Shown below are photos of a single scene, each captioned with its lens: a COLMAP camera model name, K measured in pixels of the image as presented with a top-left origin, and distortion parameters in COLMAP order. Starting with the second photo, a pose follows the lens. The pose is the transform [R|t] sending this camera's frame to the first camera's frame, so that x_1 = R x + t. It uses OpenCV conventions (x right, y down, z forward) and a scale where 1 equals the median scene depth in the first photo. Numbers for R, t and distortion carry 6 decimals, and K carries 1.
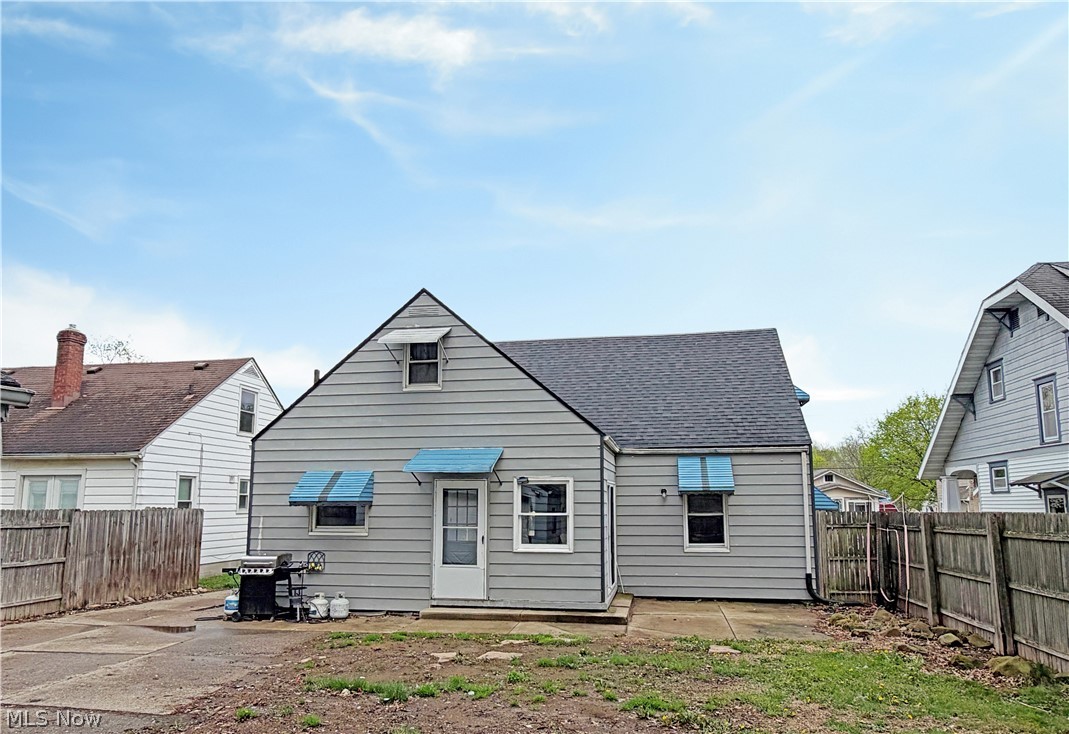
lens RADIAL K [[708.7, 0, 536.9], [0, 708.7, 409.6], [0, 0, 1]] dist [-0.001012, 0.000367]
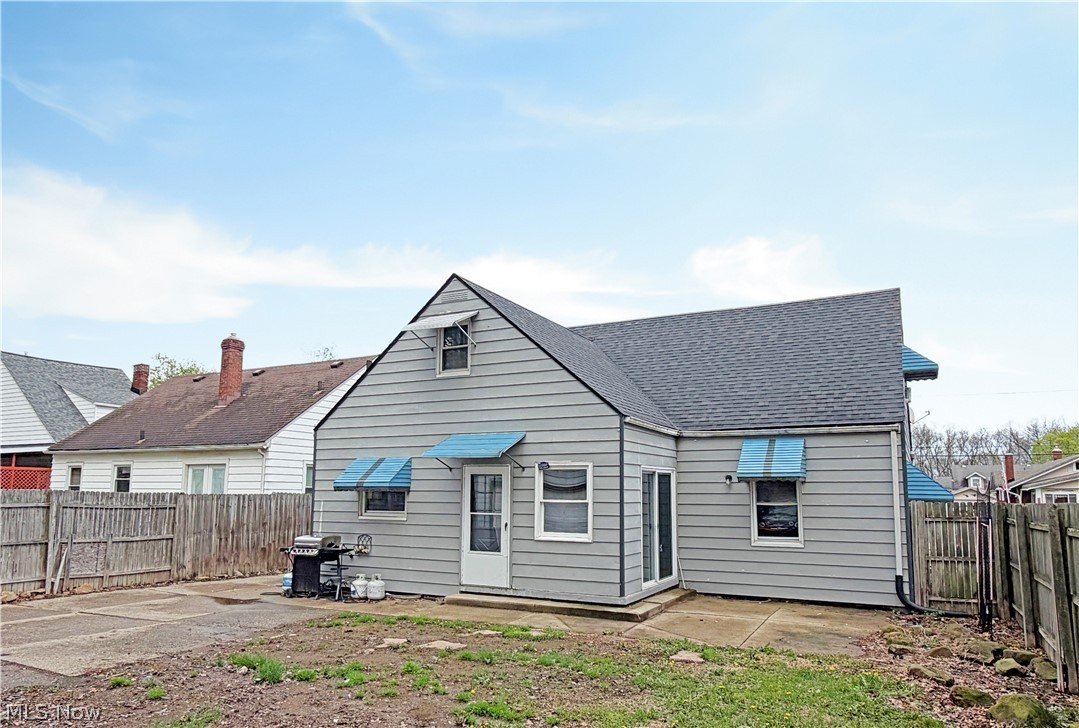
lens RADIAL K [[703.6, 0, 541.5], [0, 703.6, 412.8], [0, 0, 1]] dist [-0.001044, 0.000563]
pose [[0.955025, -0.026709, -0.295319, 0.244065], [0.031838, 0.999414, 0.012573, 0.015726], [0.294810, -0.021410, 0.955316, 0.088577]]
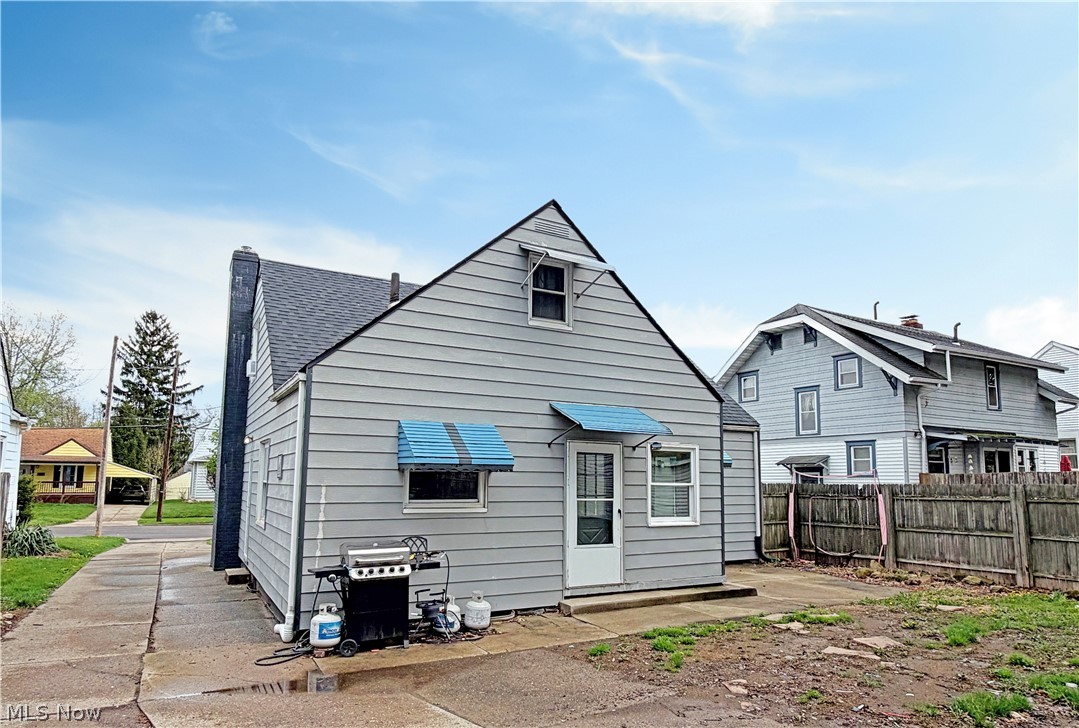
lens RADIAL K [[651.1, 0, 538.8], [0, 651.1, 409.3], [0, 0, 1]] dist [-0.000132, 0.000045]
pose [[0.775682, 0.076603, 0.626457, -0.611283], [-0.093373, 0.995612, -0.006129, 0.068276], [-0.624178, -0.053740, 0.779432, 0.429942]]
